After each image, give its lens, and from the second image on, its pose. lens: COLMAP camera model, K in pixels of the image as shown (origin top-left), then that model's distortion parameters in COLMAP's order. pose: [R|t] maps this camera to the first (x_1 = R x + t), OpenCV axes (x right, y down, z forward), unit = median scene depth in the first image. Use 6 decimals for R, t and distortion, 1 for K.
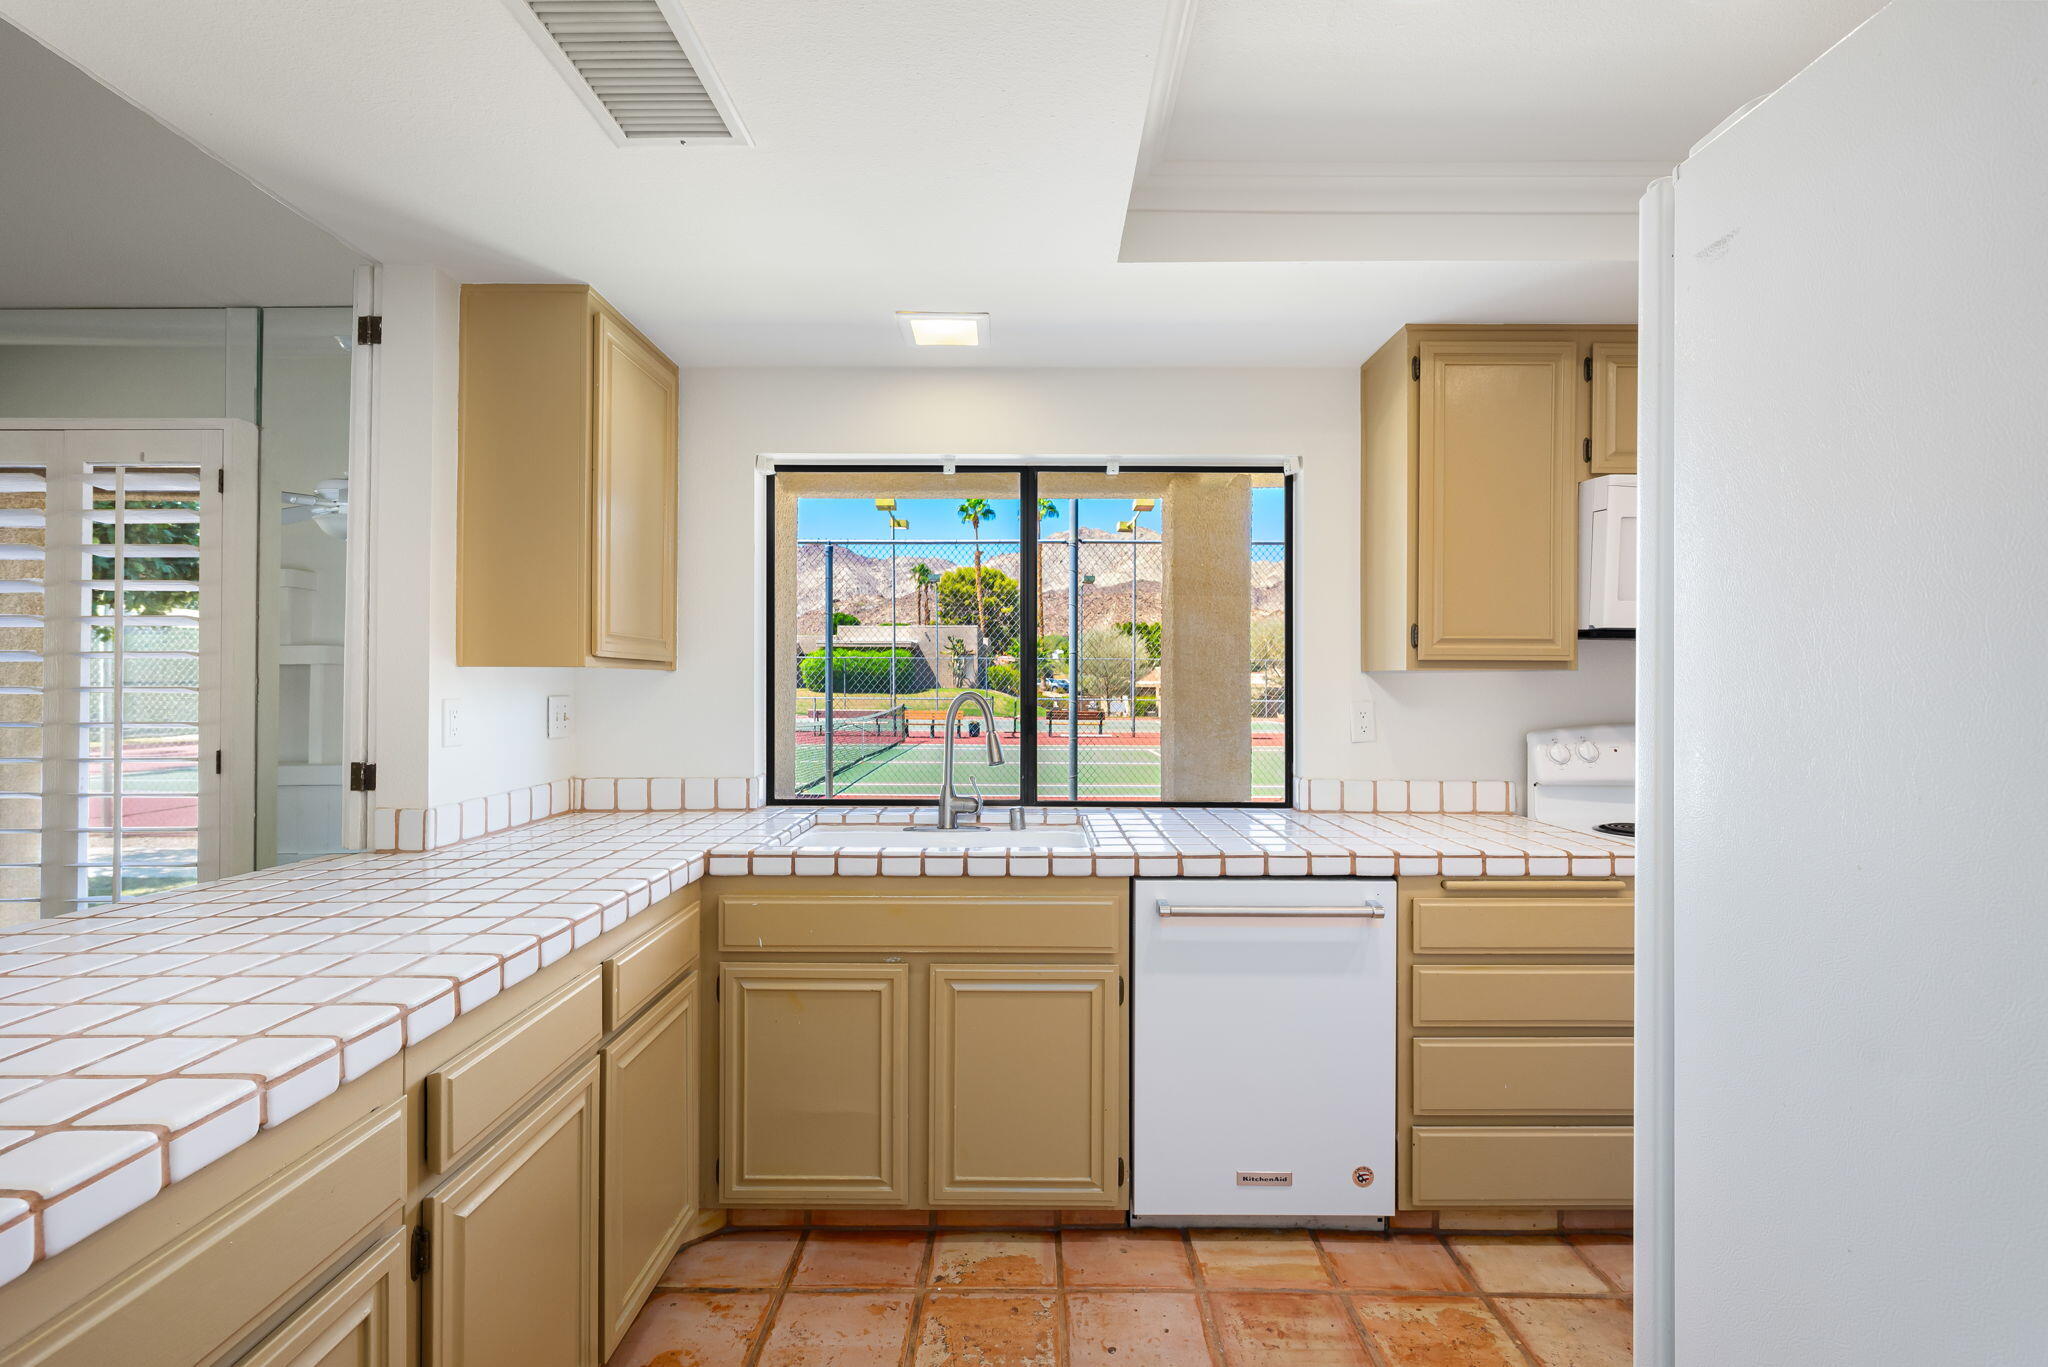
lens RADIAL K [[881.8, 0, 1024.0], [0, 881.8, 683.5], [0, 0, 1]] dist [-0.001812, -0.000005]
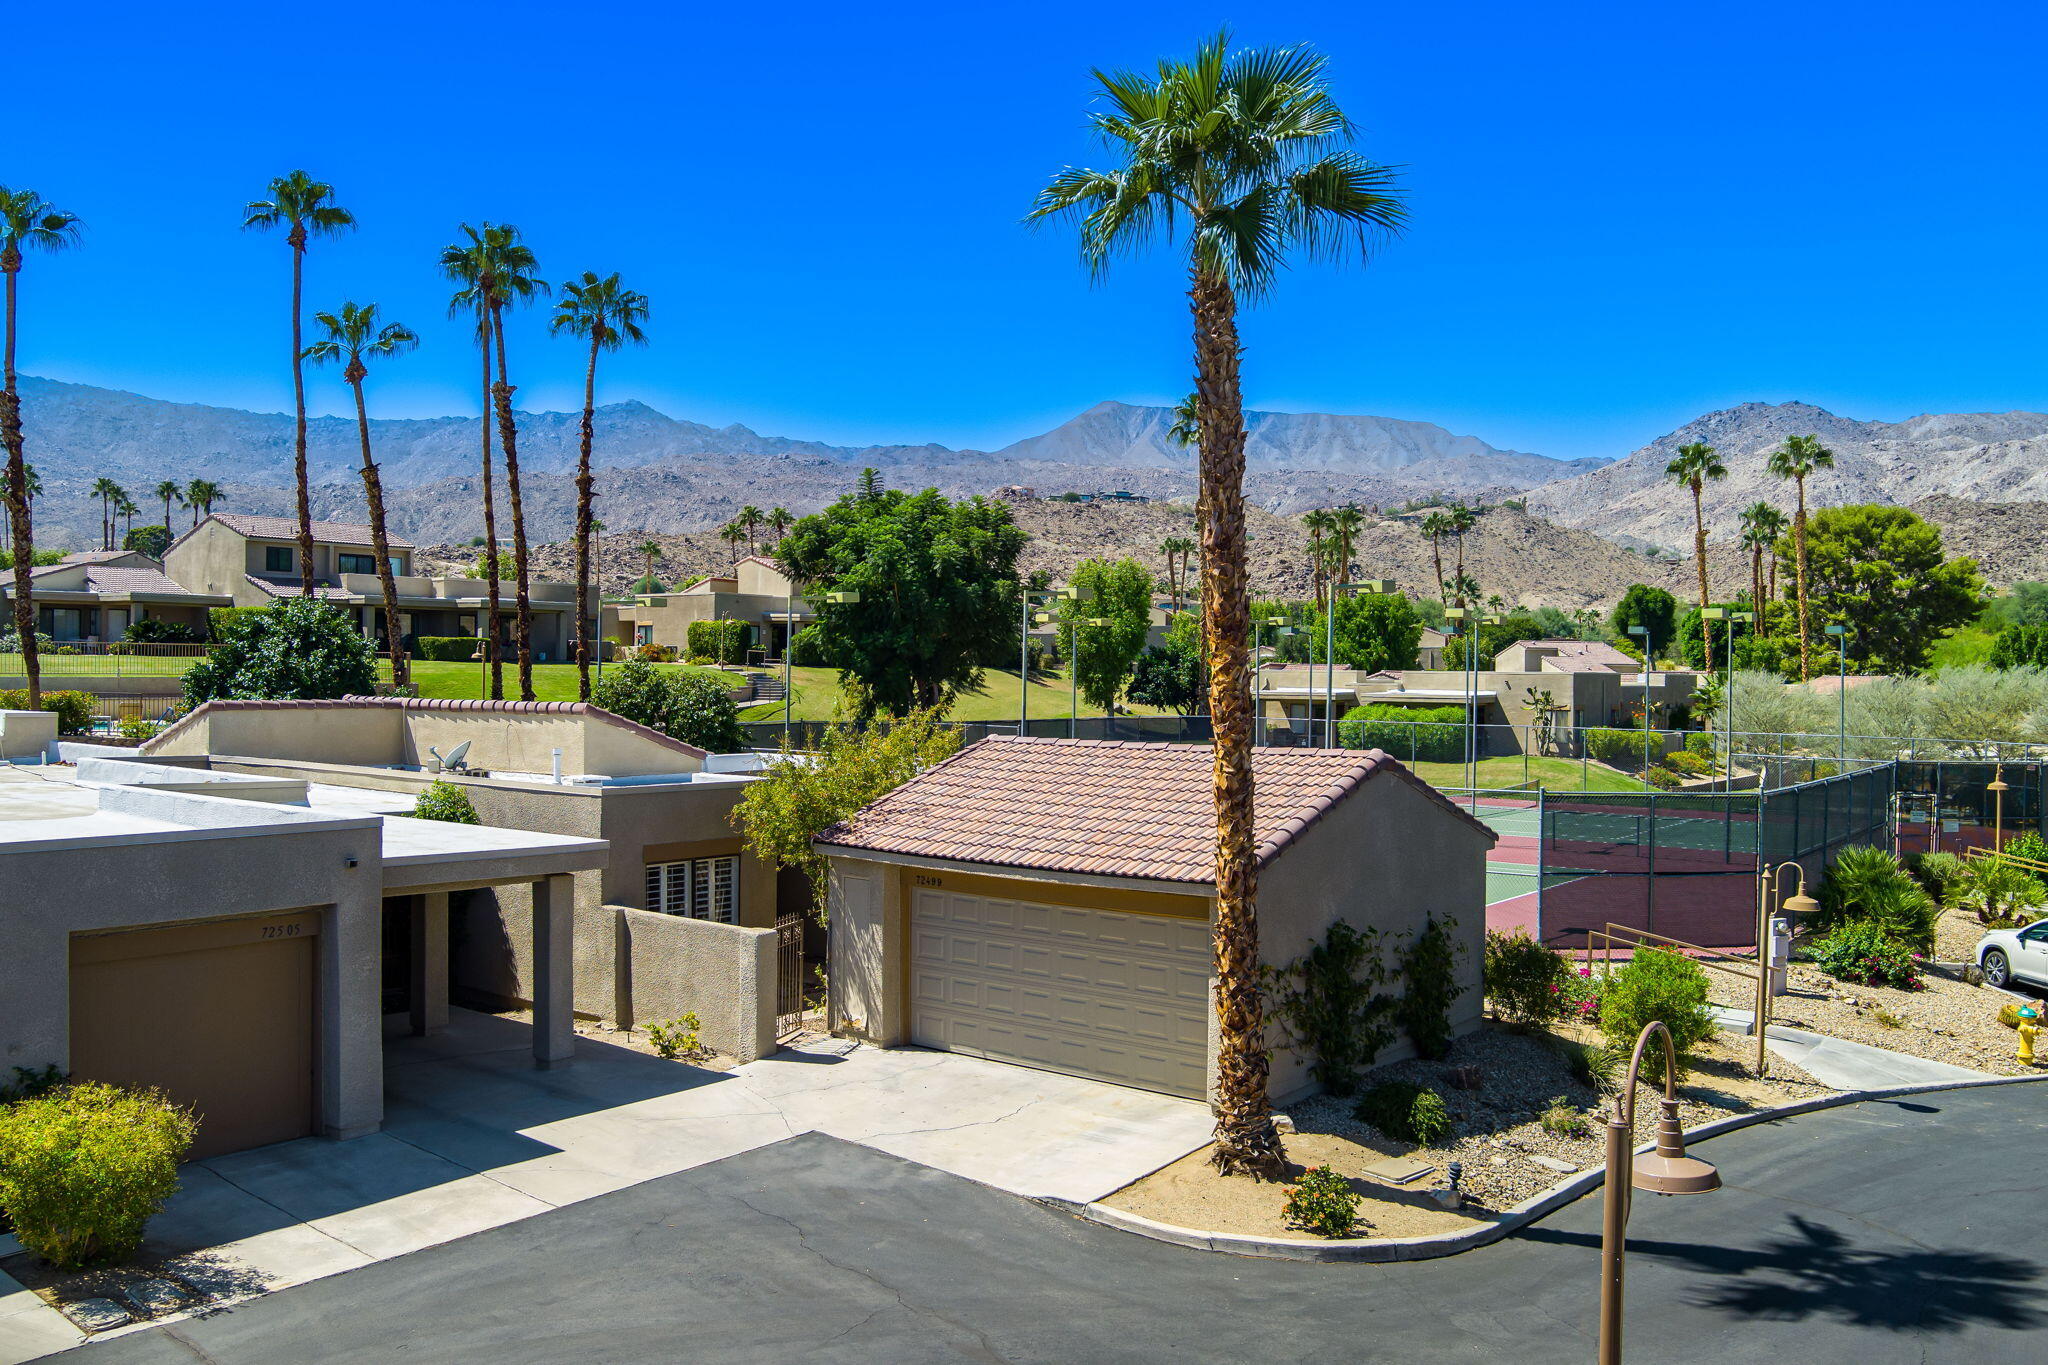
lens RADIAL K [[1659.2, 0, 1024.0], [0, 1659.2, 682.5], [0, 0, 1]] dist [-0.083938, 0.042121]
pose [[0.793145, 0.006769, -0.608995, 0.162626], [-0.004242, 0.999975, 0.005590, -0.024327], [0.609018, -0.001850, 0.793154, -0.144783]]
